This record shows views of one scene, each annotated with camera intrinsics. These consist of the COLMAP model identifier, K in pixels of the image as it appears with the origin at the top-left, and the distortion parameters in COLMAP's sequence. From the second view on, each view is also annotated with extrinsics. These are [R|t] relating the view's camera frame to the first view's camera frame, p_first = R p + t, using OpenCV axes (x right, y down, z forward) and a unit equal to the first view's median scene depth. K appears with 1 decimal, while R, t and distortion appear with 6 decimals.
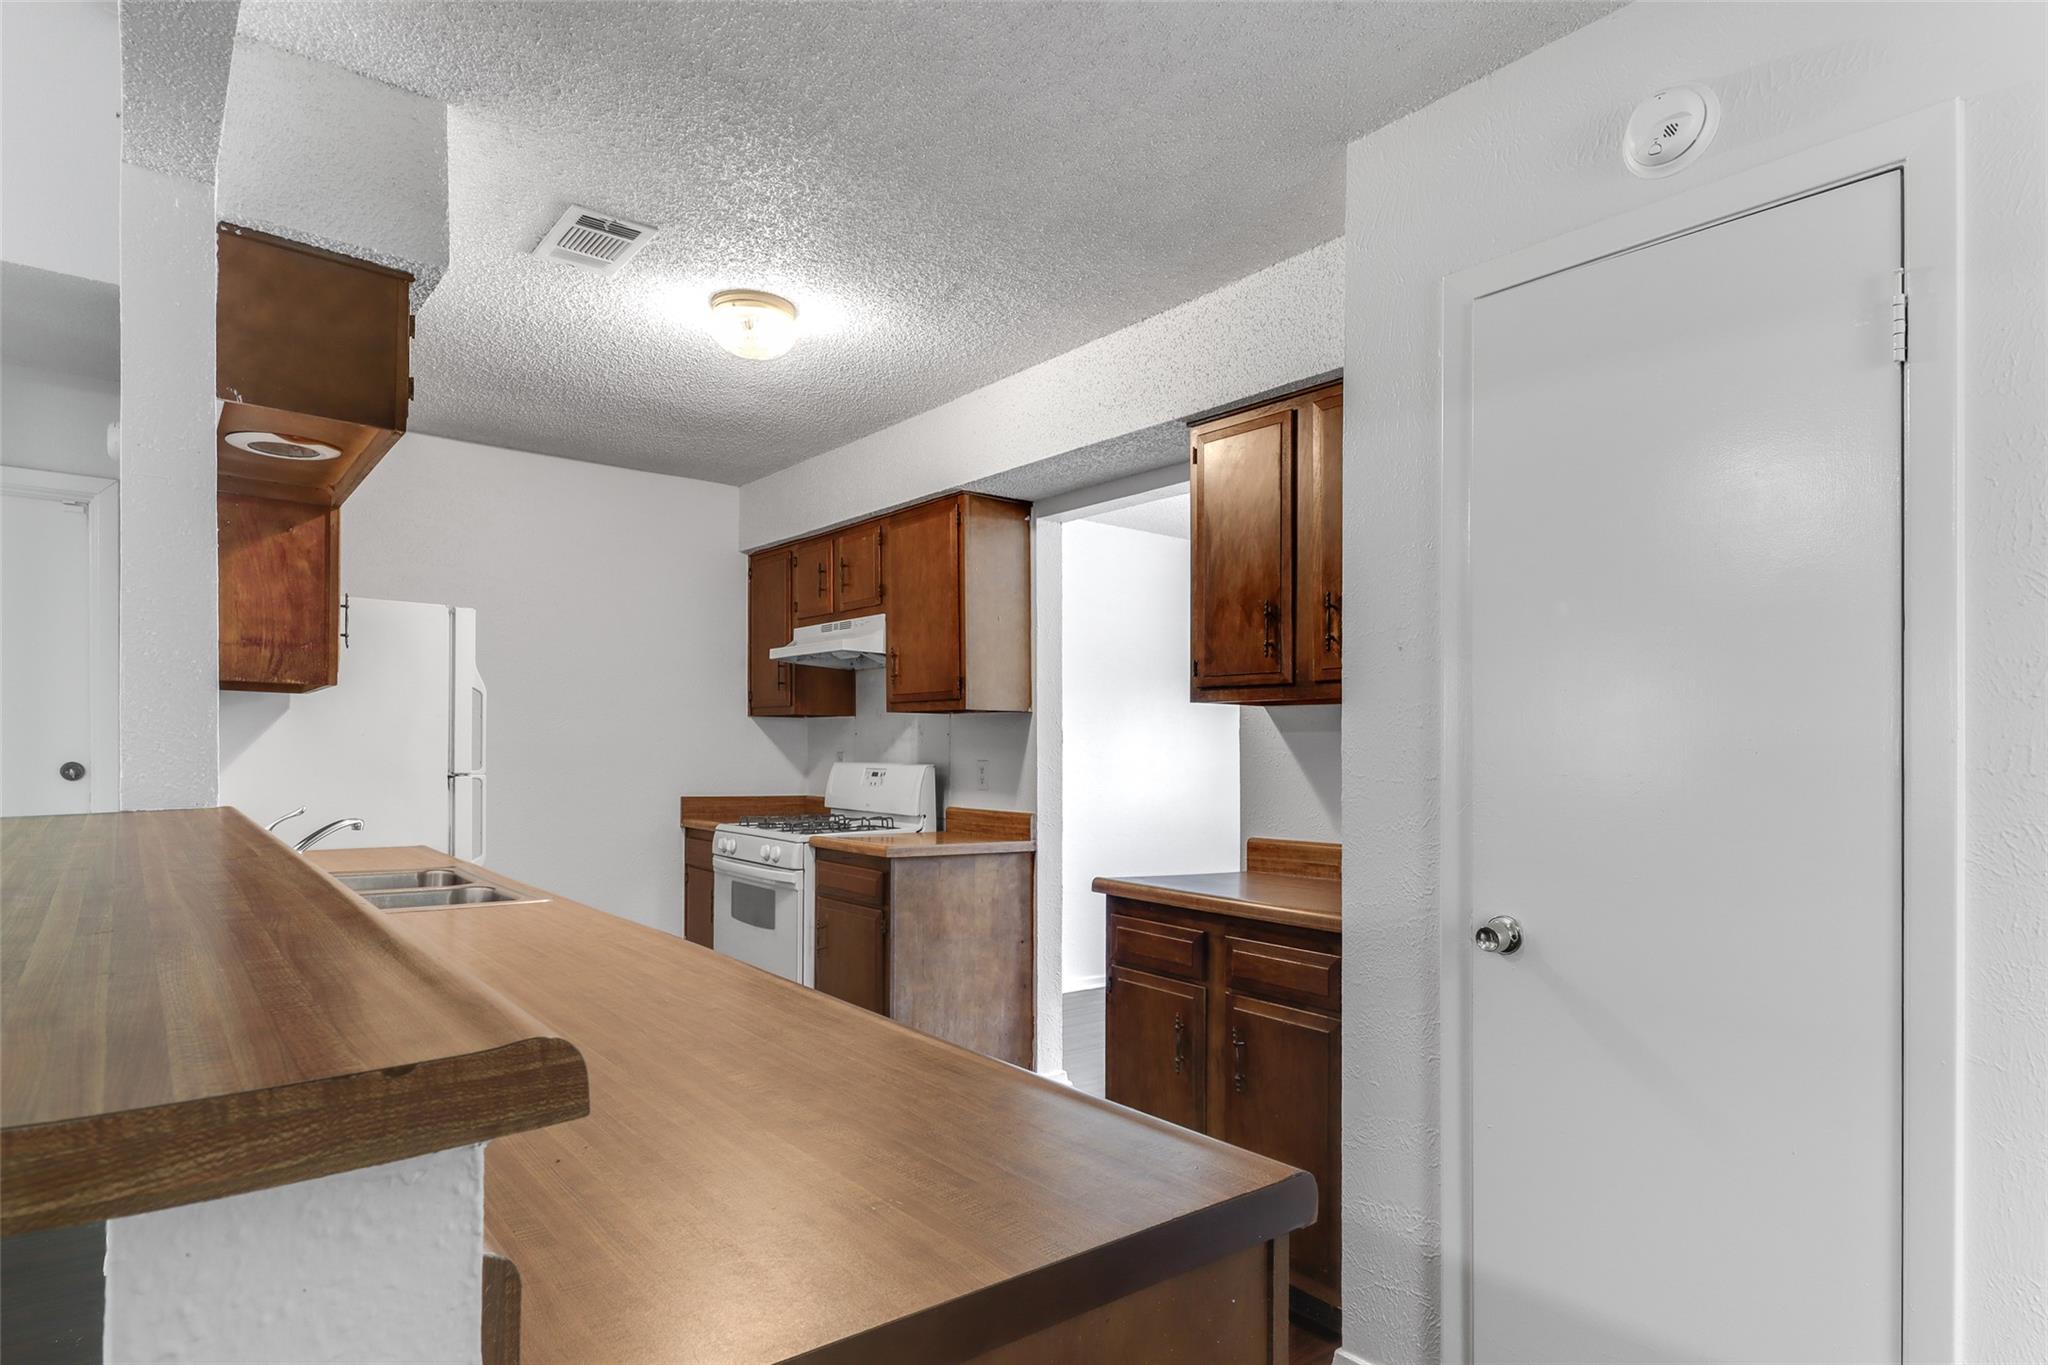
lens RADIAL K [[1105.8, 0, 1041.0], [0, 1105.8, 714.0], [0, 0, 1]] dist [0.004090, 0.001105]
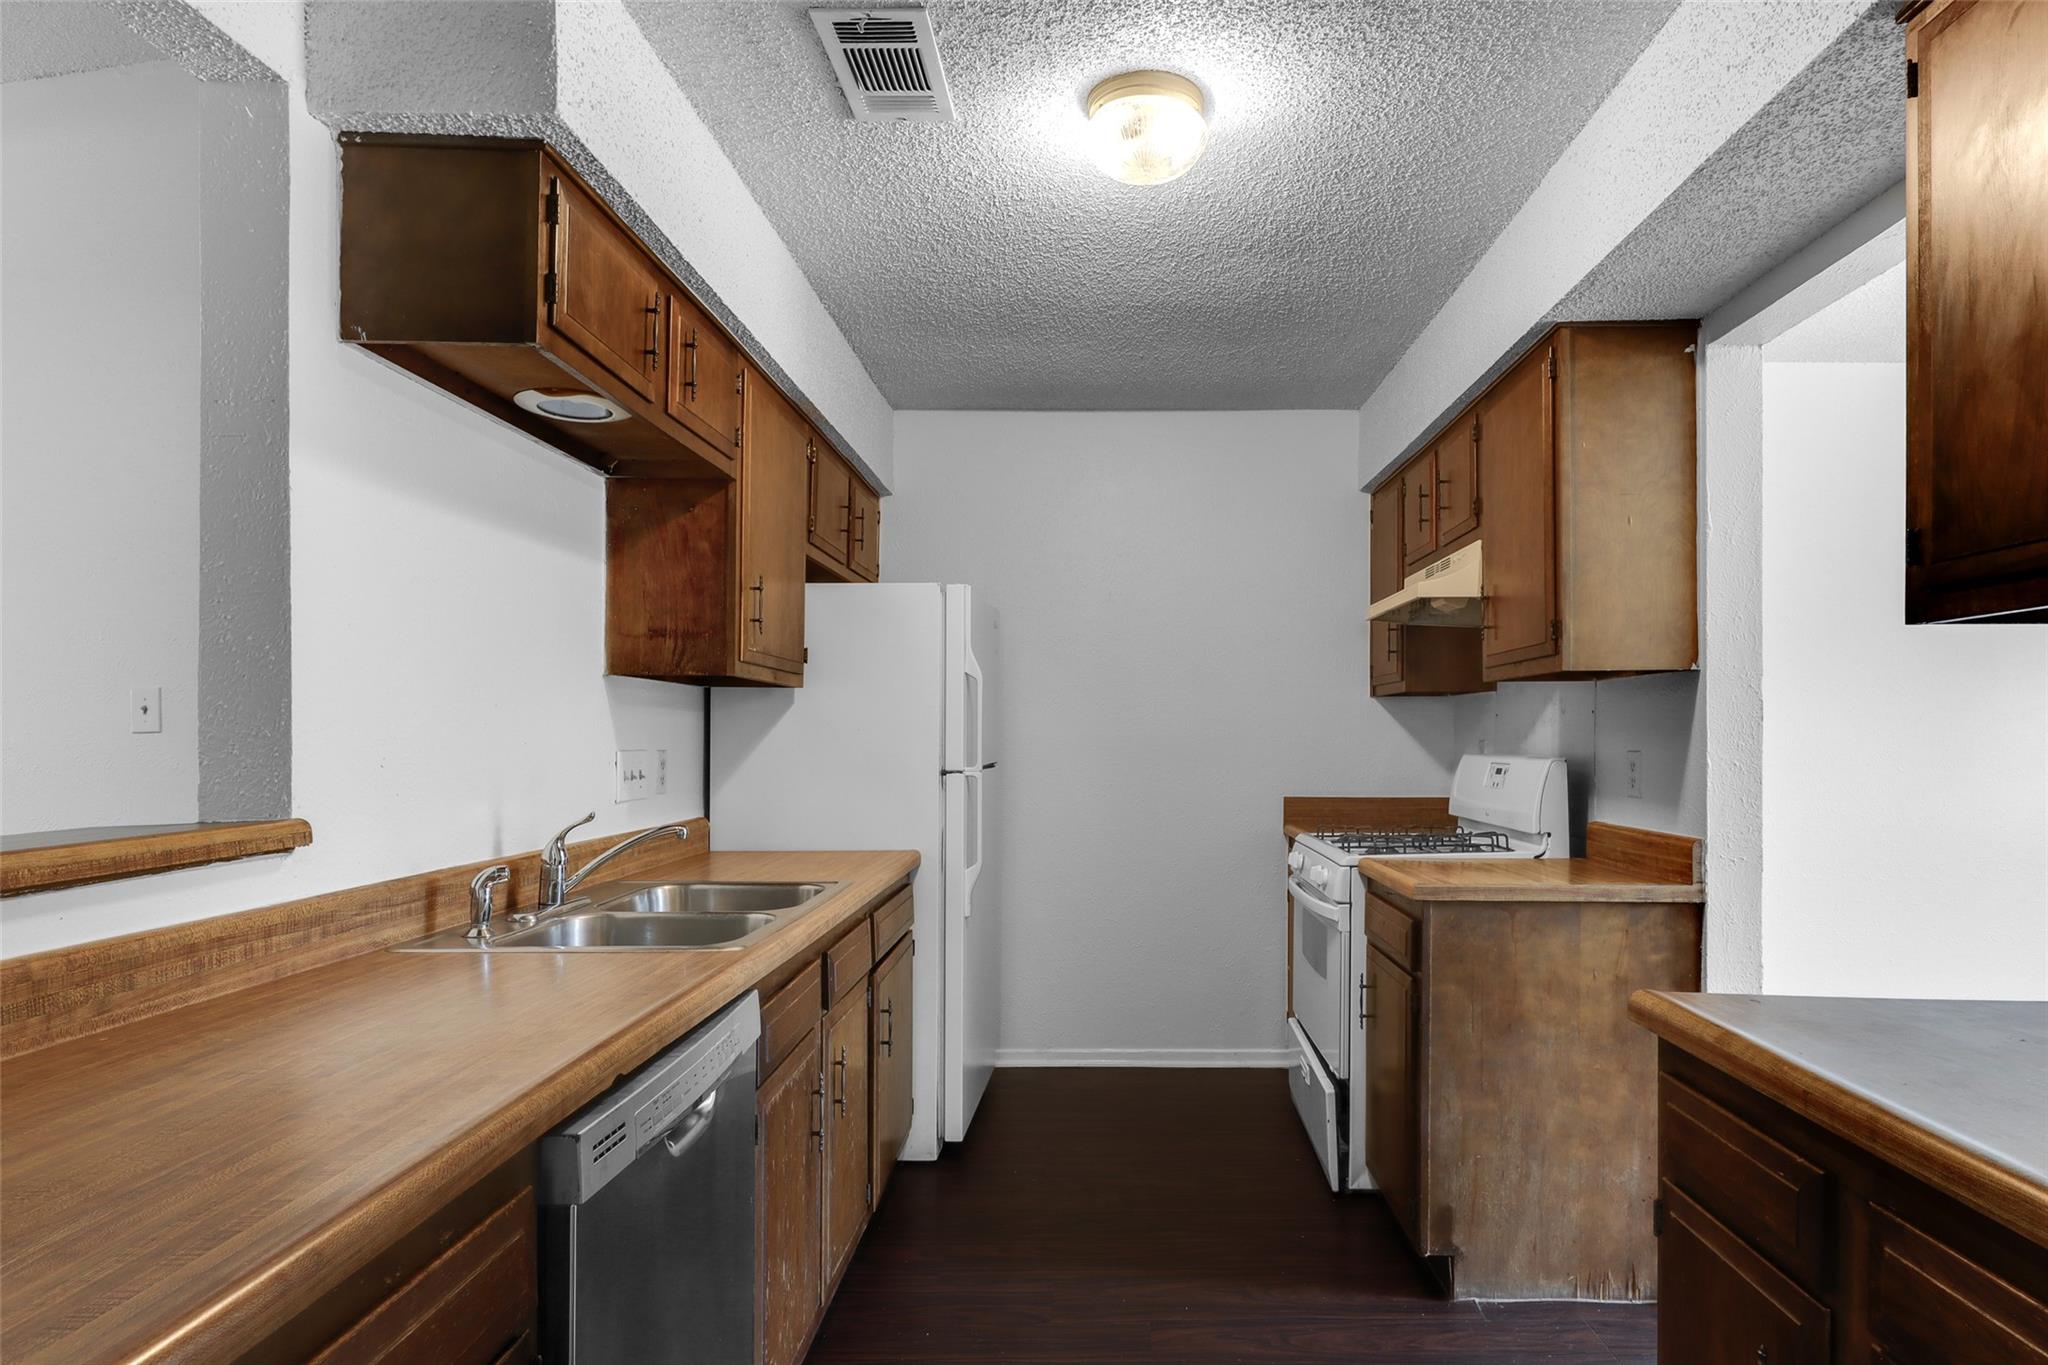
lens RADIAL K [[1191.7, 0, 1023.8], [0, 1191.7, 738.1], [0, 0, 1]] dist [0.011392, -0.002433]
pose [[0.783405, -0.014303, -0.621347, 0.110821], [0.033659, 0.999244, 0.019436, 0.010341], [0.620600, -0.036141, 0.783294, 0.271639]]
